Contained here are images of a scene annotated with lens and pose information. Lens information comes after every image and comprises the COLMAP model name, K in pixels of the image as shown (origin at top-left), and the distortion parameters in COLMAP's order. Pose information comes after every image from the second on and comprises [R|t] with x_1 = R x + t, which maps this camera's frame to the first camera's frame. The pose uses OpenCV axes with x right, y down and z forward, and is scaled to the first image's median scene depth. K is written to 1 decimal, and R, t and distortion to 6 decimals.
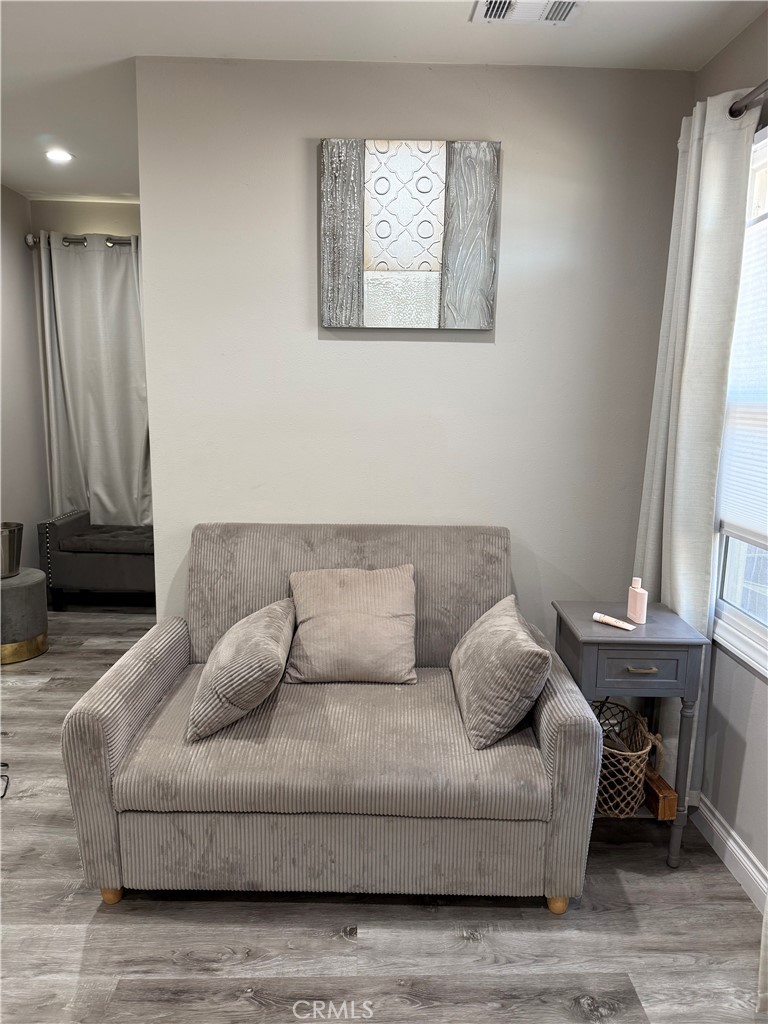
lens RADIAL K [[741.0, 0, 387.8], [0, 741.0, 515.5], [0, 0, 1]] dist [0.063027, -0.041008]
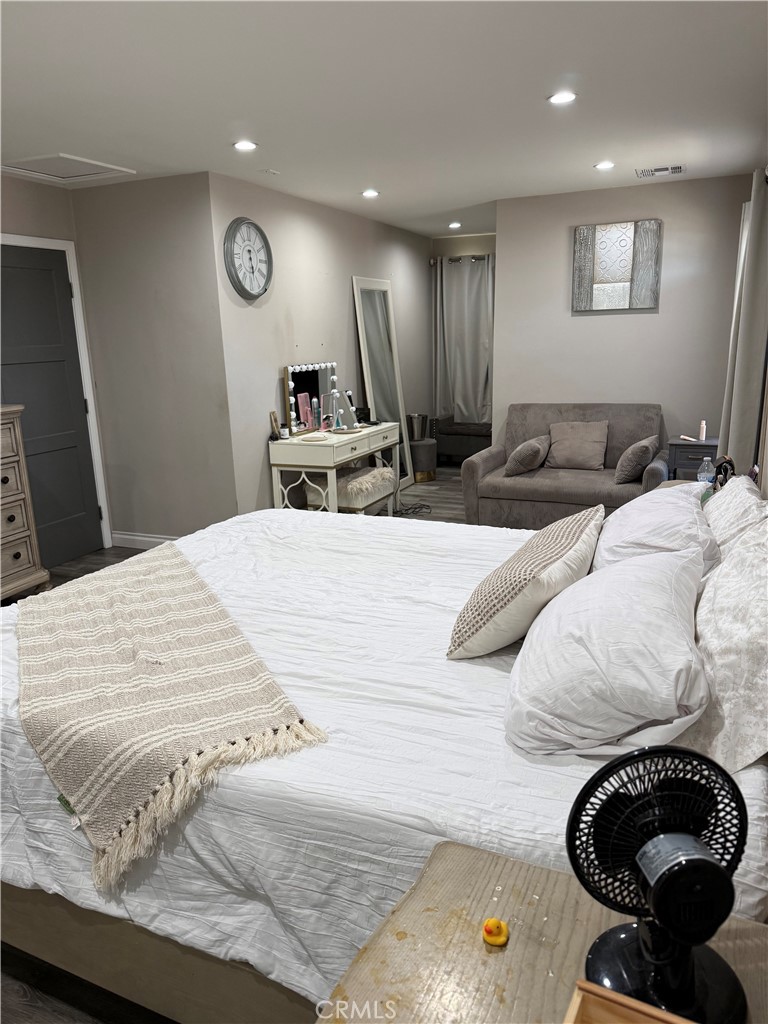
lens RADIAL K [[741.0, 0, 358.3], [0, 741.0, 525.5], [0, 0, 1]] dist [0.063027, -0.041008]
pose [[0.894309, 0.065950, -0.442562, 0.371295], [-0.028617, 0.995484, 0.090517, 0.196070], [0.446533, -0.068285, 0.892158, -1.316058]]
